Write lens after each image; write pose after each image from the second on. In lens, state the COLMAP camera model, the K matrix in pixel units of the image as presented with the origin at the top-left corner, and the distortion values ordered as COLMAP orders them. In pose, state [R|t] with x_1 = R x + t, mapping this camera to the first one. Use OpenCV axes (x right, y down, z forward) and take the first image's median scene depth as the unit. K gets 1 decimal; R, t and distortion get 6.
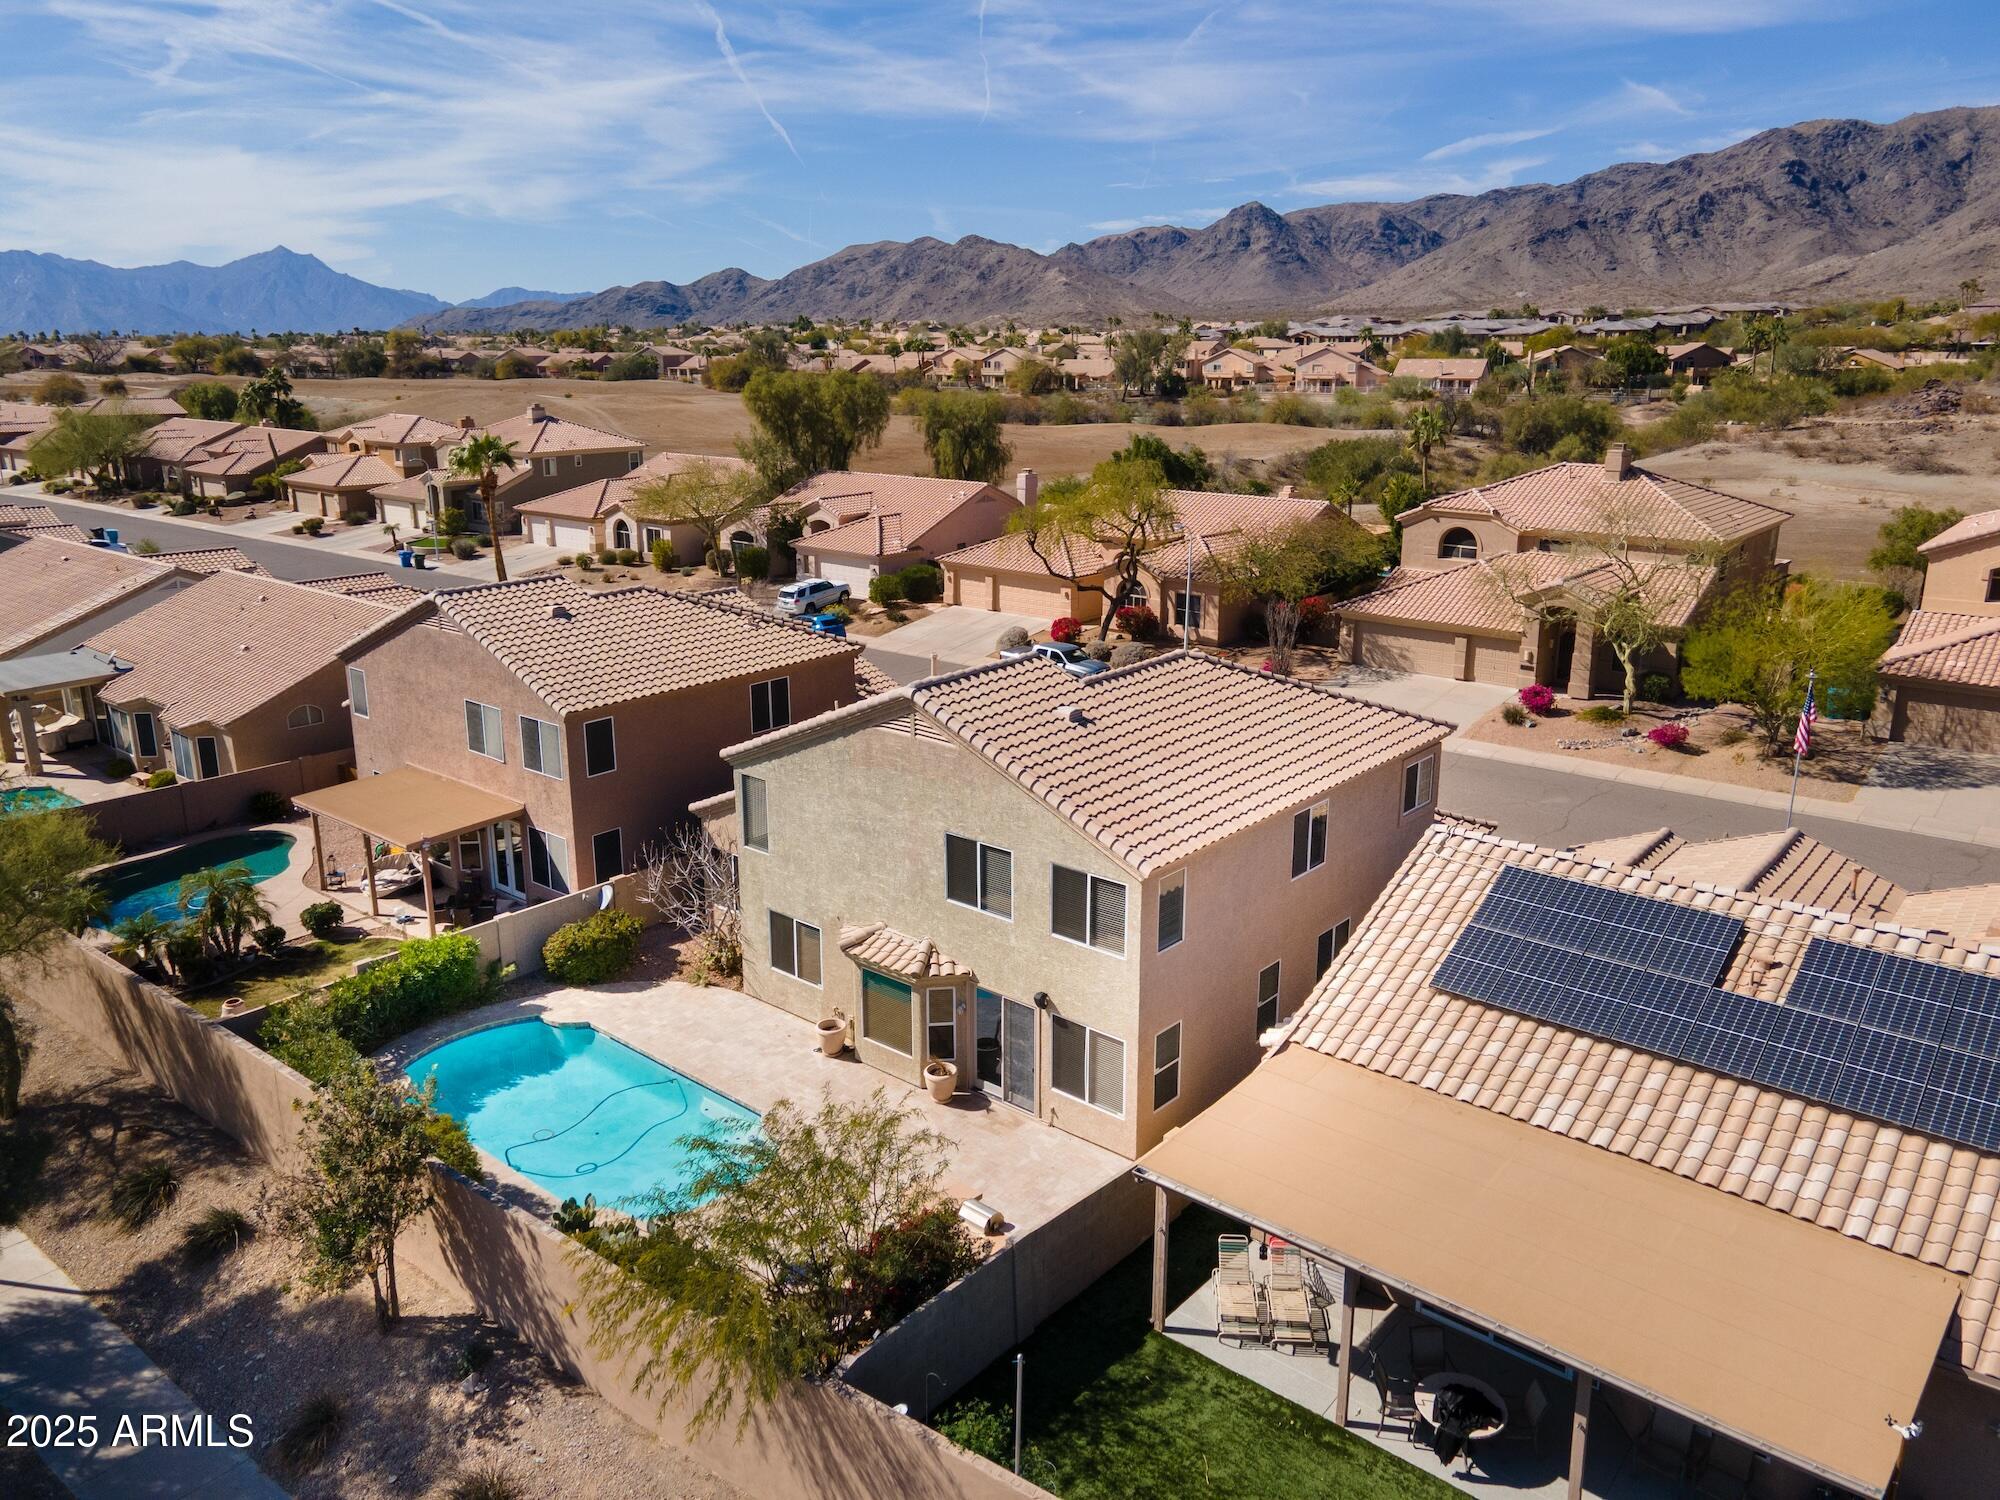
lens RADIAL K [[1454.7, 0, 1000.0], [0, 1454.7, 750.0], [0, 0, 1]] dist [0.023337, 0.062984]
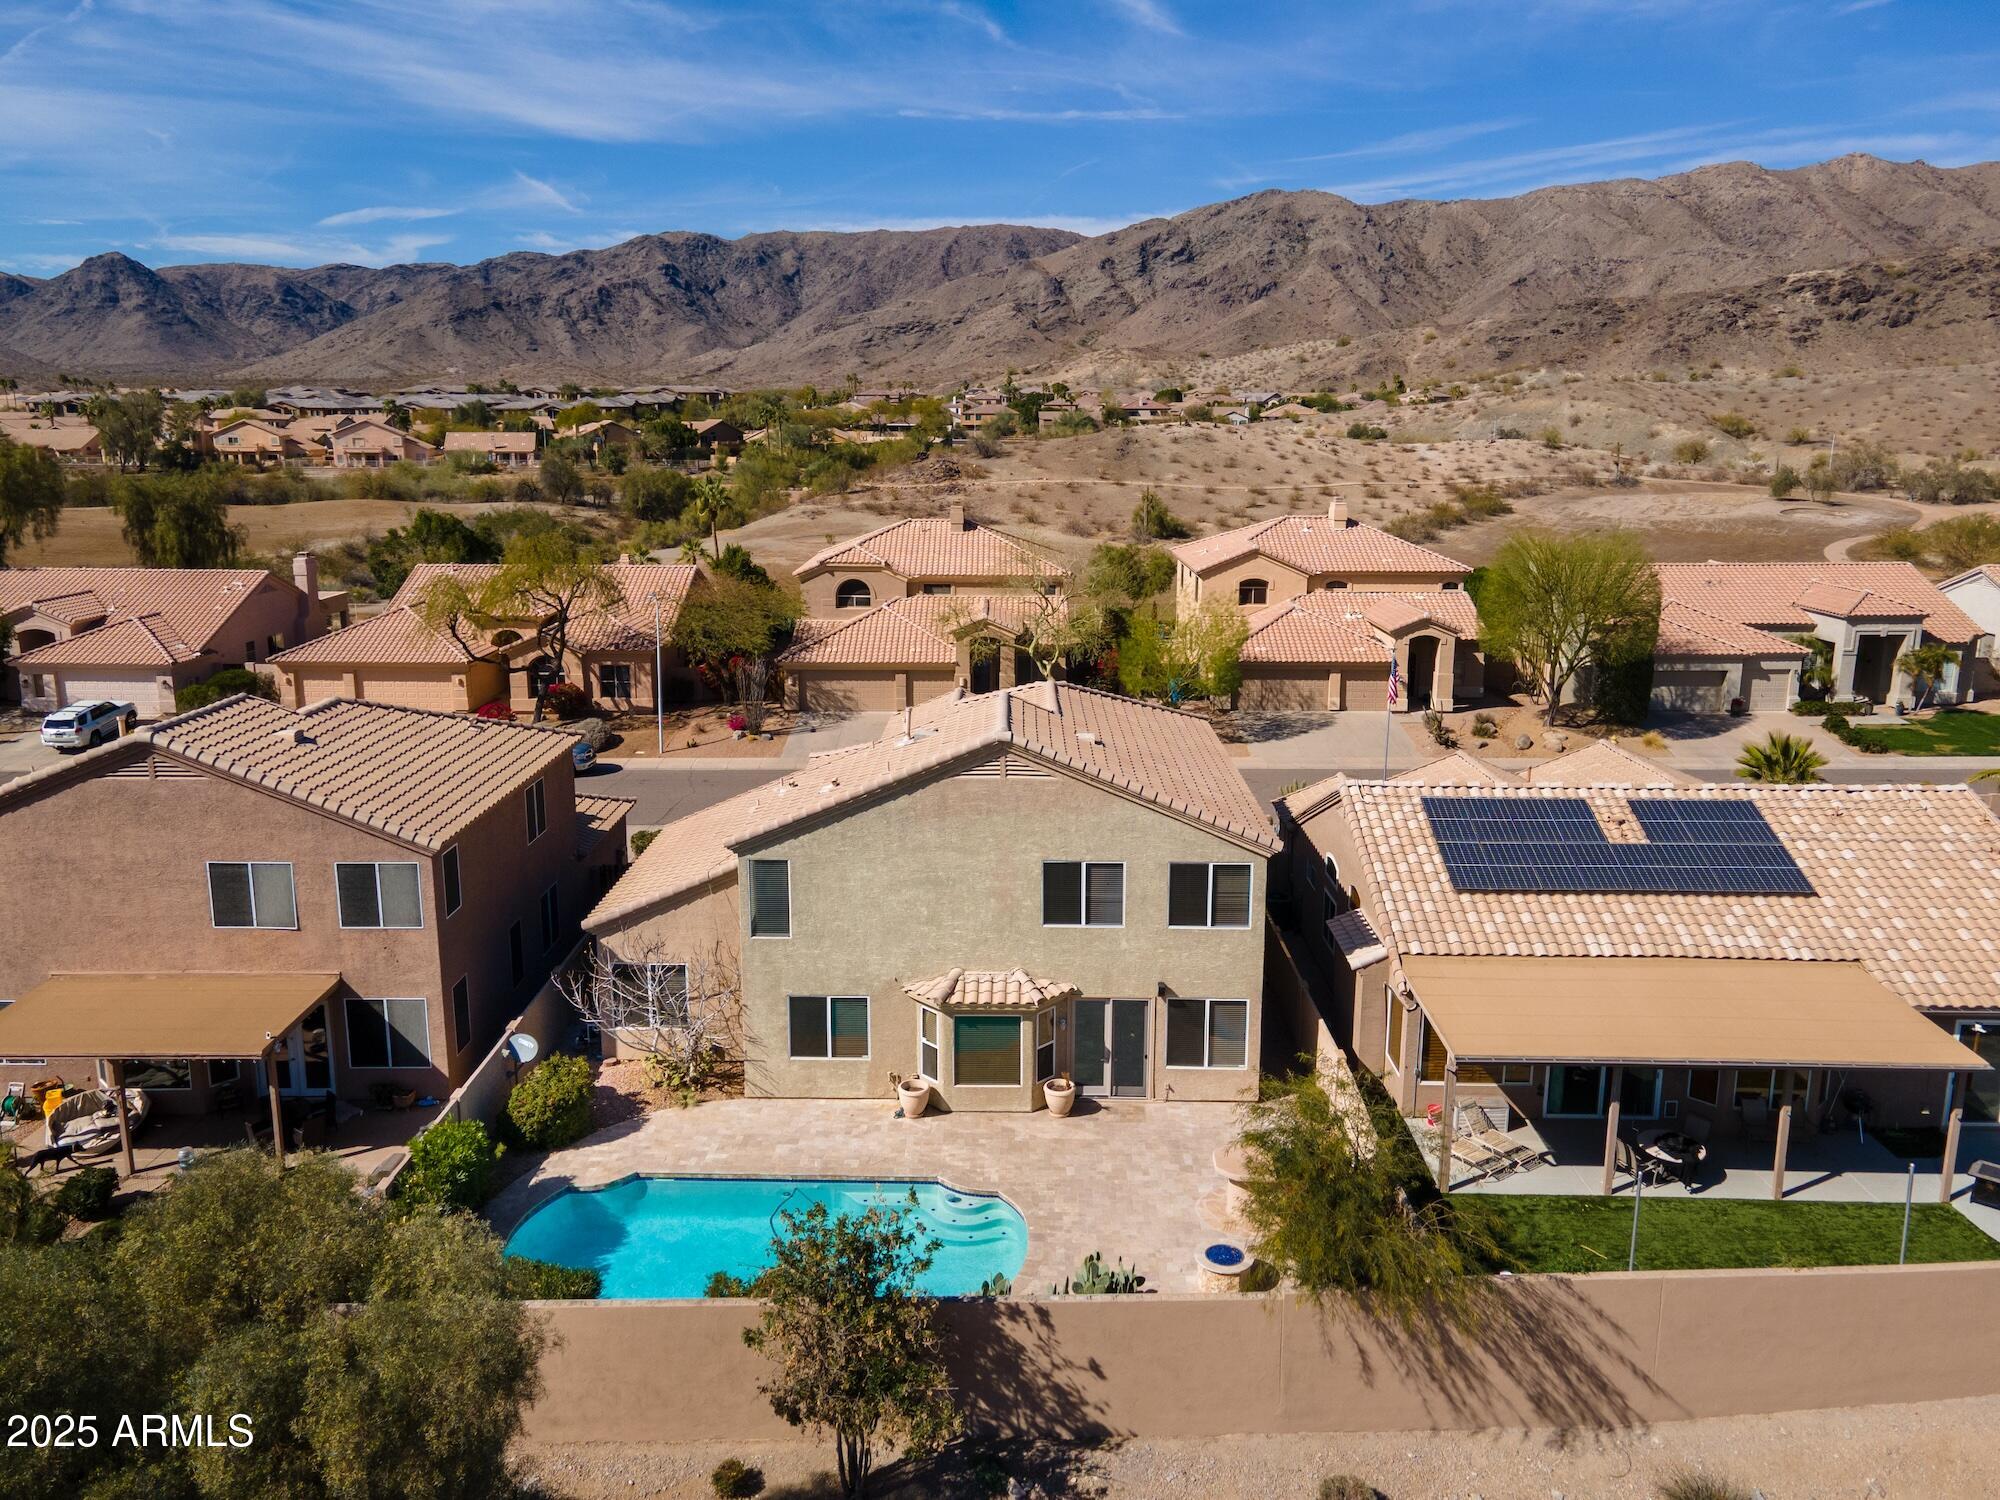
lens RADIAL K [[1454.7, 0, 1000.0], [0, 1454.7, 750.0], [0, 0, 1]] dist [0.023337, 0.062984]
pose [[0.771467, -0.142339, 0.620144, -0.229323], [0.171797, 0.985055, 0.012379, -0.014013], [-0.612638, 0.096989, 0.784390, 0.055148]]
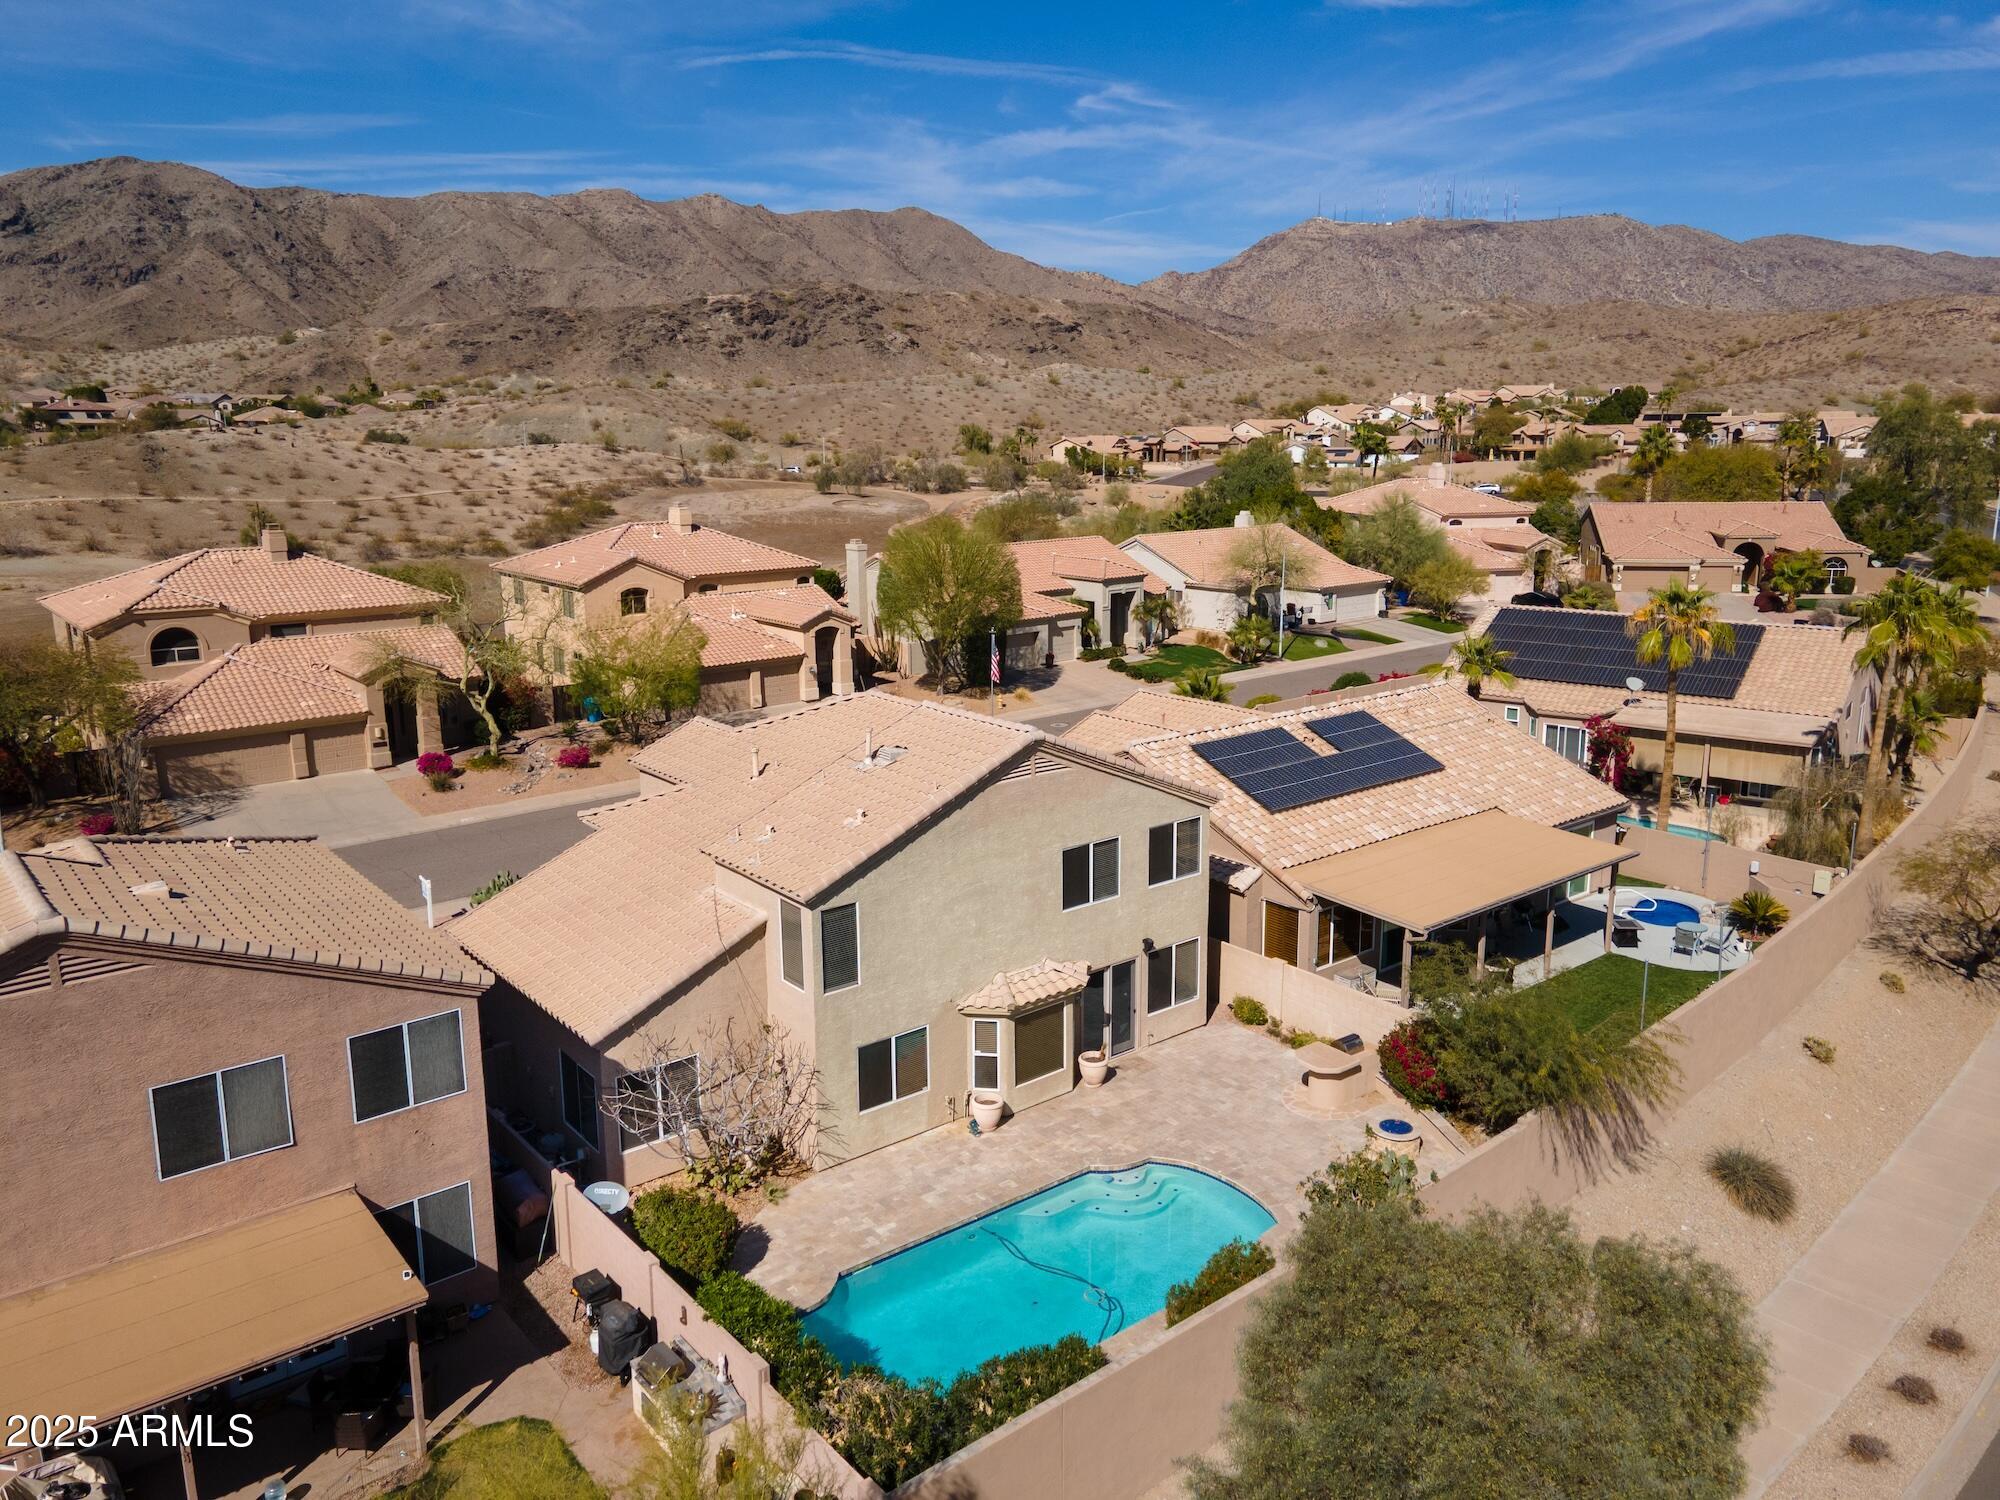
lens RADIAL K [[1454.7, 0, 1000.0], [0, 1454.7, 750.0], [0, 0, 1]] dist [0.023337, 0.062984]
pose [[0.186764, -0.223217, 0.956710, -0.352660], [0.276186, 0.946498, 0.166918, -0.069591], [-0.942783, 0.233056, 0.238421, 0.244285]]
